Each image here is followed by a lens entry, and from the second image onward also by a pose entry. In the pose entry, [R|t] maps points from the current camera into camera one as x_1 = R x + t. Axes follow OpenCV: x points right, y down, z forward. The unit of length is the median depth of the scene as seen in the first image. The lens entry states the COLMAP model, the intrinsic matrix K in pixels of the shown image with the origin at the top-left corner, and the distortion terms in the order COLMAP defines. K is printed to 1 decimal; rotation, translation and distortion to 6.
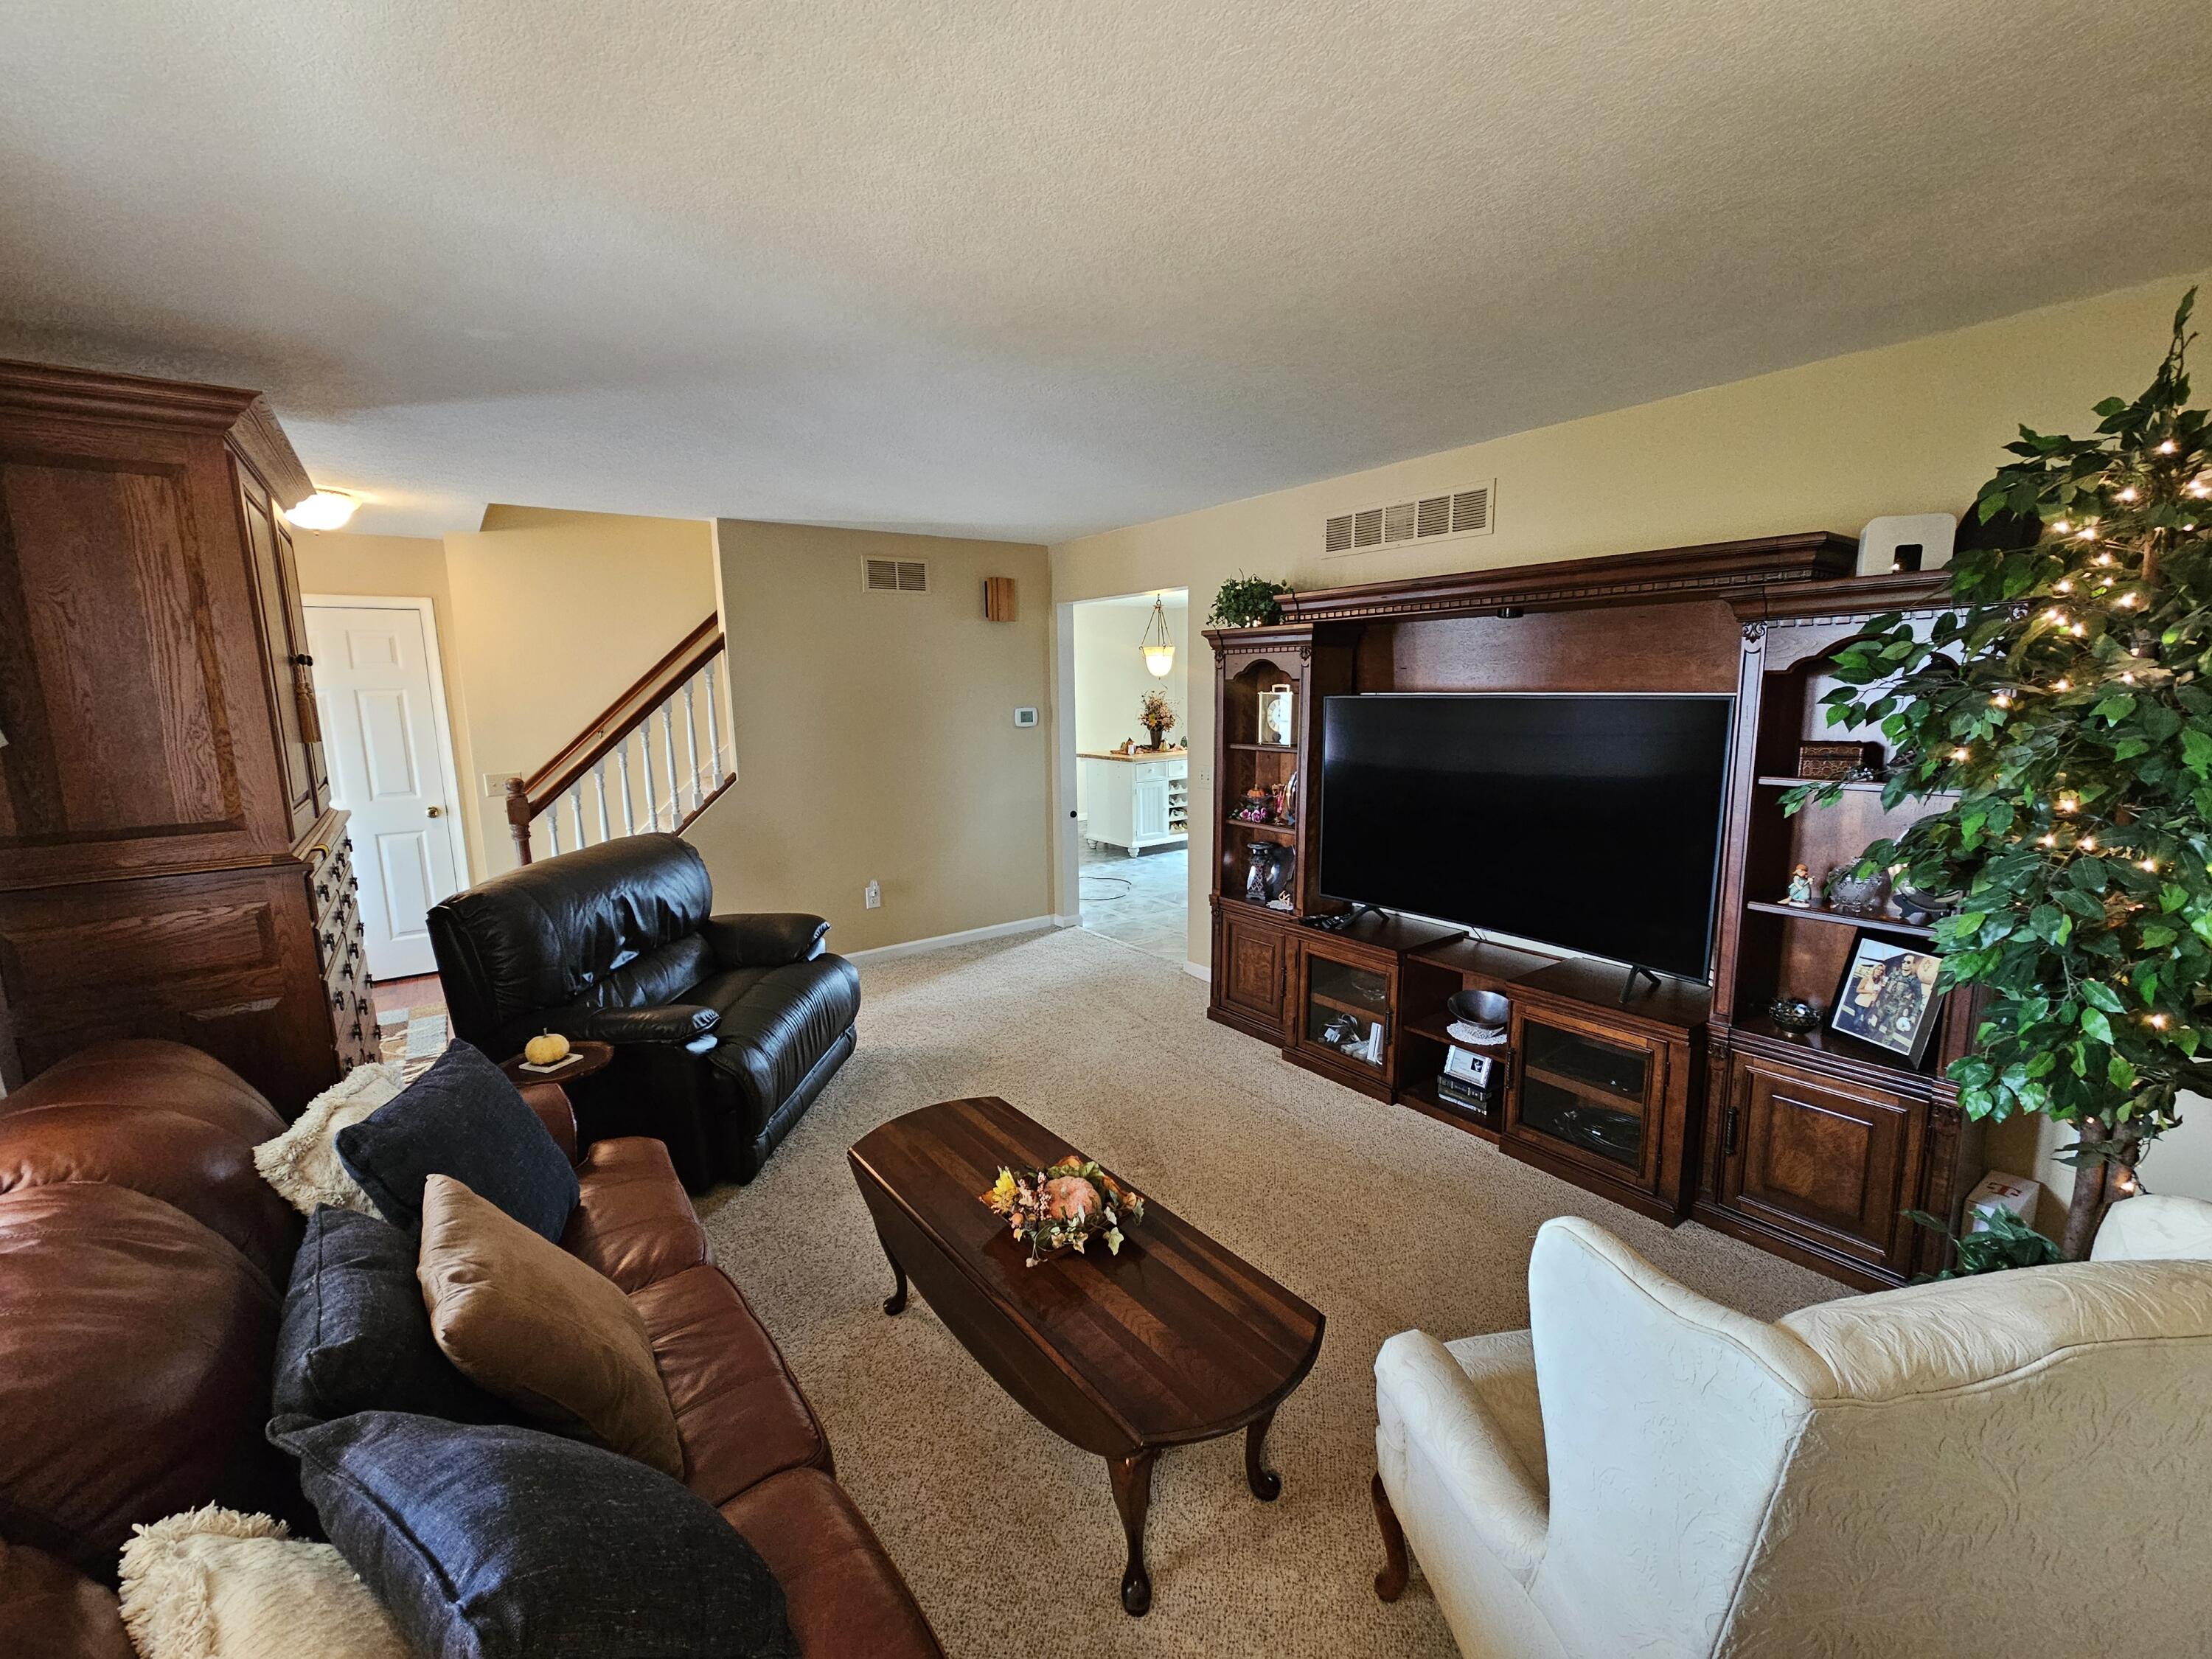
lens RADIAL K [[905.5, 0, 1104.6], [0, 905.5, 827.6], [0, 0, 1]] dist [0.001907, 0.000471]
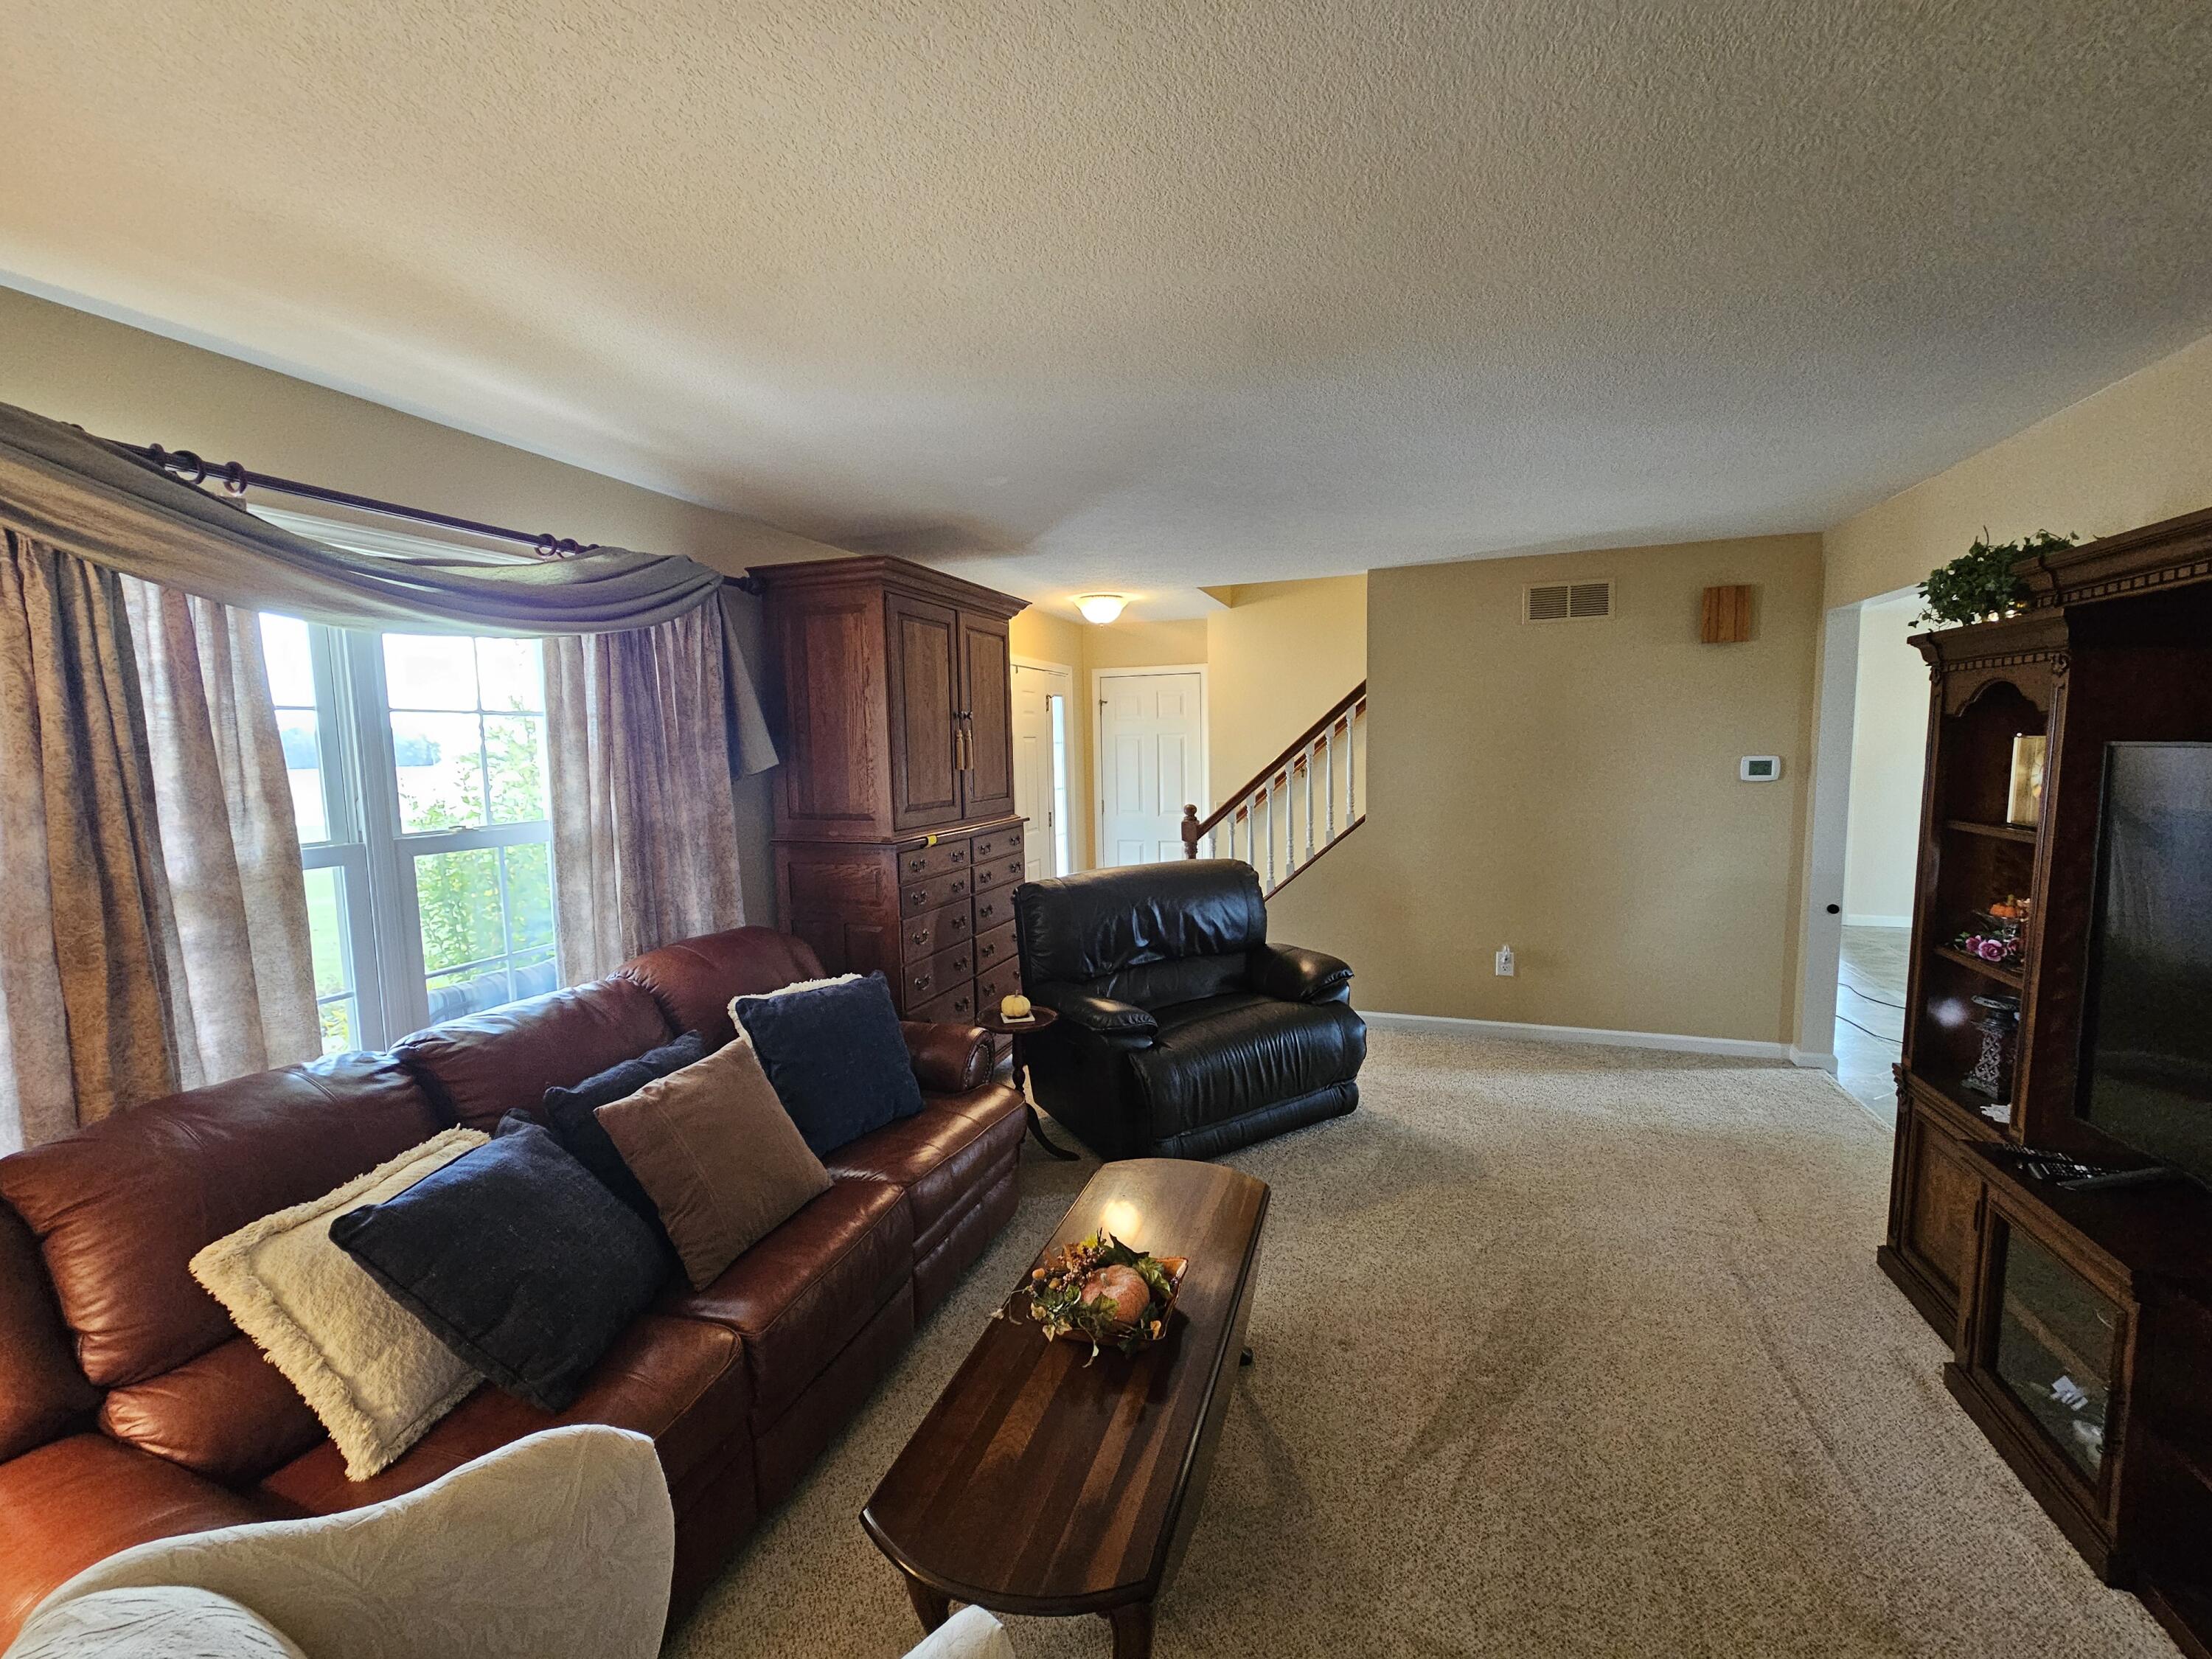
lens RADIAL K [[905.5, 0, 1104.6], [0, 905.5, 827.6], [0, 0, 1]] dist [0.001907, 0.000471]
pose [[0.561737, 0.082949, -0.823147, 0.286484], [-0.120414, 0.992563, 0.017847, -0.028728], [0.818506, 0.089093, 0.567548, 0.185502]]
